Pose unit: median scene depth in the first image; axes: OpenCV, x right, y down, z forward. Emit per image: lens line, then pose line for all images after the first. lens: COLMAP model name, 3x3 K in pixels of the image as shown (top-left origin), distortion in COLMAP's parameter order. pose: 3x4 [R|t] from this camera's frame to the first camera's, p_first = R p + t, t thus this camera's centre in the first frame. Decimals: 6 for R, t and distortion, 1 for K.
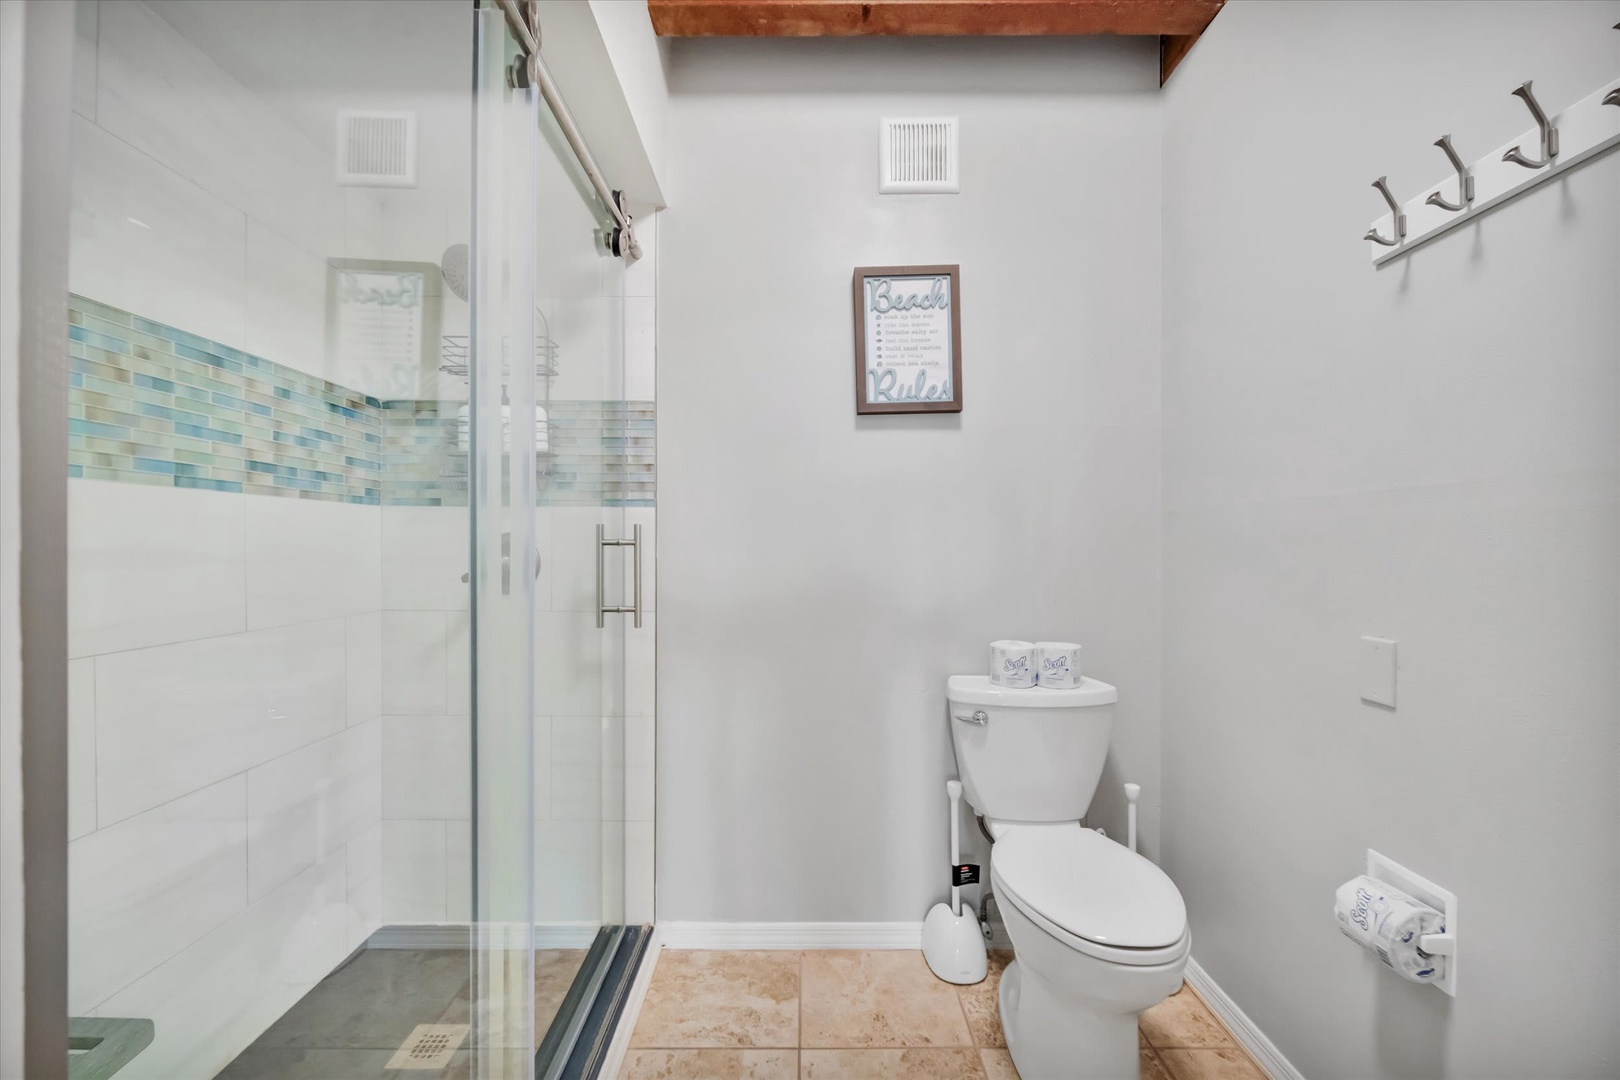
lens RADIAL K [[634.2, 0, 809.5], [0, 634.2, 549.8], [0, 0, 1]] dist [0.002038, 0.000035]
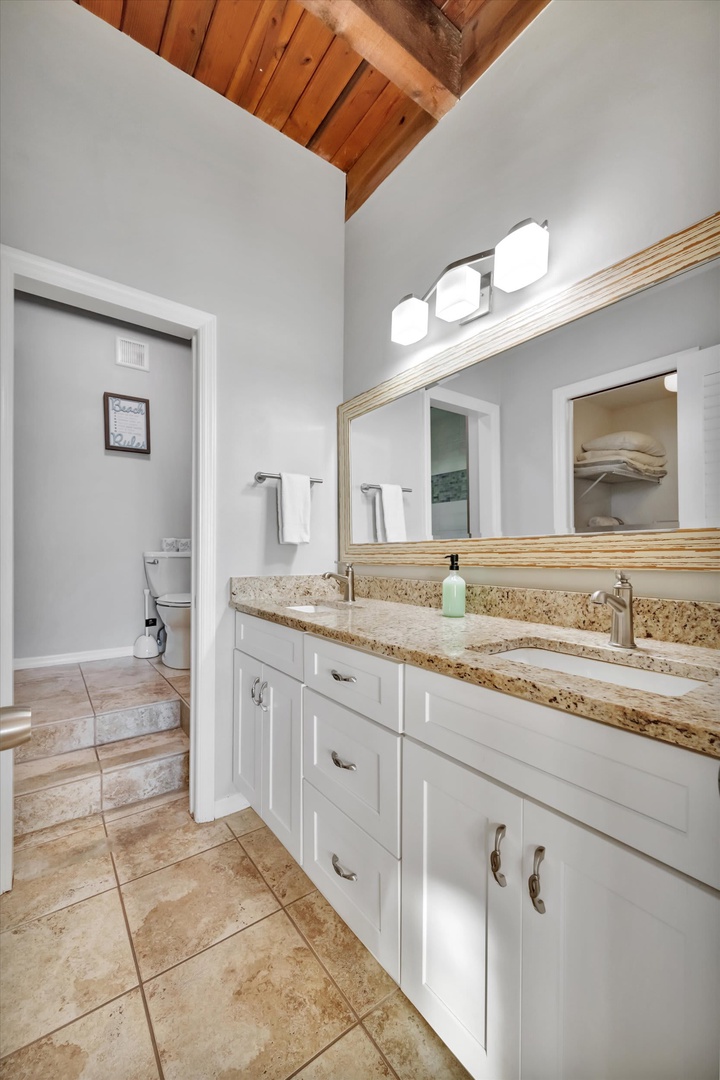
lens RADIAL K [[422.8, 0, 360.4], [0, 422.8, 549.7], [0, 0, 1]] dist [0.002038, 0.000035]
pose [[0.792461, 0.002076, 0.609920, -0.149803], [-0.004159, 0.999989, 0.002001, 0.184286], [-0.609909, -0.004123, 0.792461, -0.979267]]
